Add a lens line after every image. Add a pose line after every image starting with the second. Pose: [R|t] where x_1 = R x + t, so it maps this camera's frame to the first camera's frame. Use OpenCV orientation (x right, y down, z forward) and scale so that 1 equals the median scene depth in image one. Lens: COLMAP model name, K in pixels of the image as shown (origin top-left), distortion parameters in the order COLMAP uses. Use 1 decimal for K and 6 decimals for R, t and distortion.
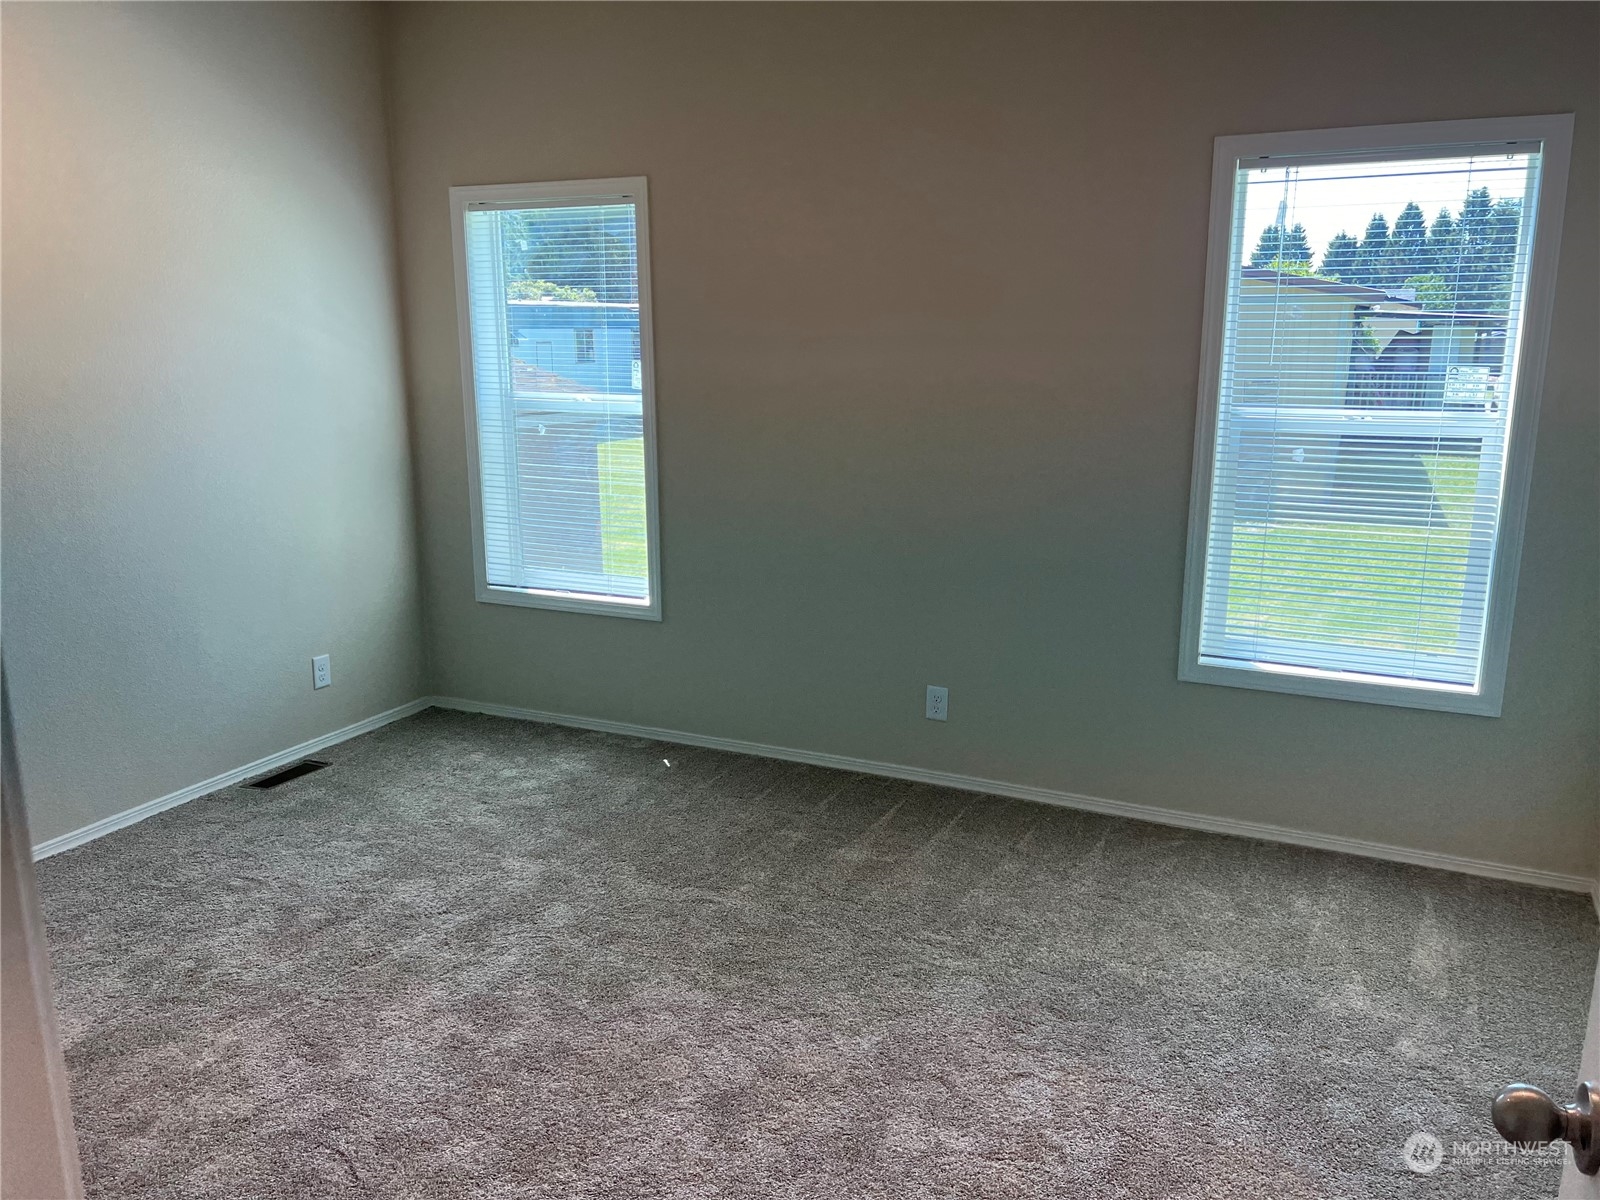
lens RADIAL K [[1194.2, 0, 792.1], [0, 1194.2, 603.0], [0, 0, 1]] dist [0.065089, -0.077264]
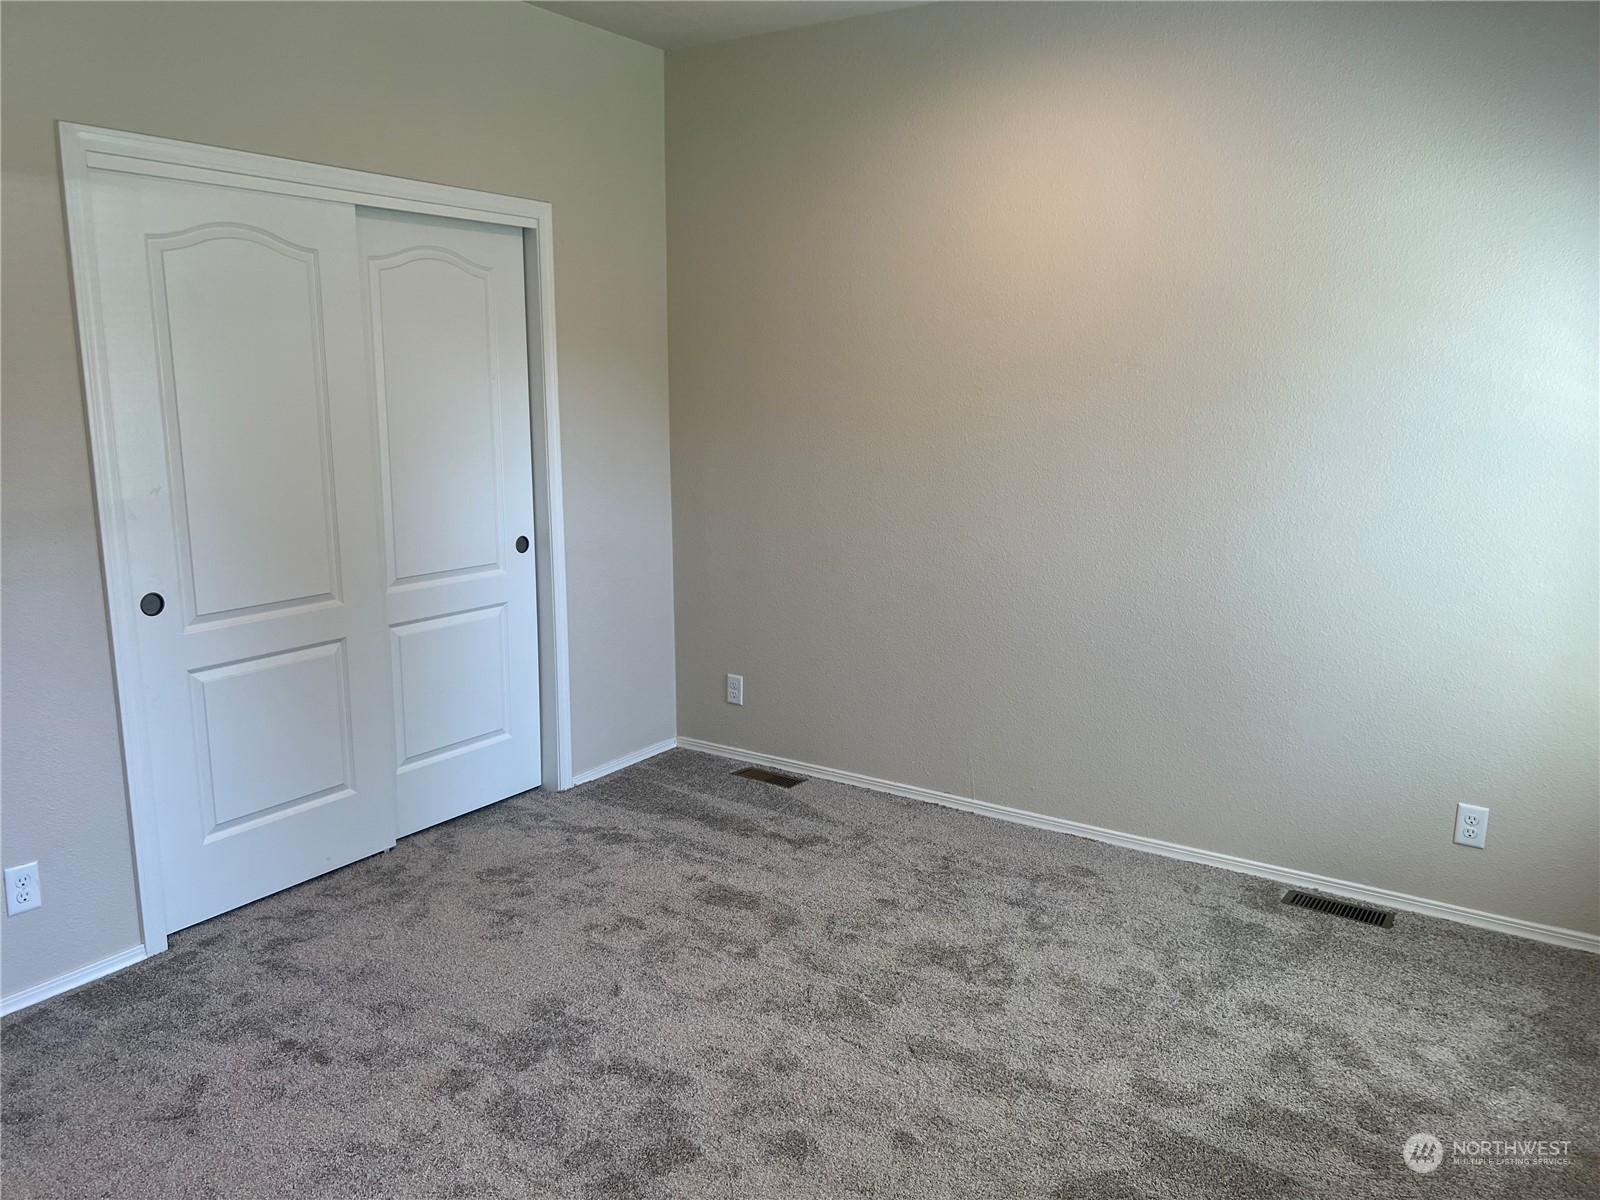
lens RADIAL K [[1194.2, 0, 797.1], [0, 1194.2, 601.1], [0, 0, 1]] dist [0.065089, -0.077264]
pose [[-0.155513, 0.180702, -0.971166, 0.413098], [-0.221214, 0.951788, 0.212519, -0.154939], [0.962746, 0.247885, -0.108042, 0.688296]]
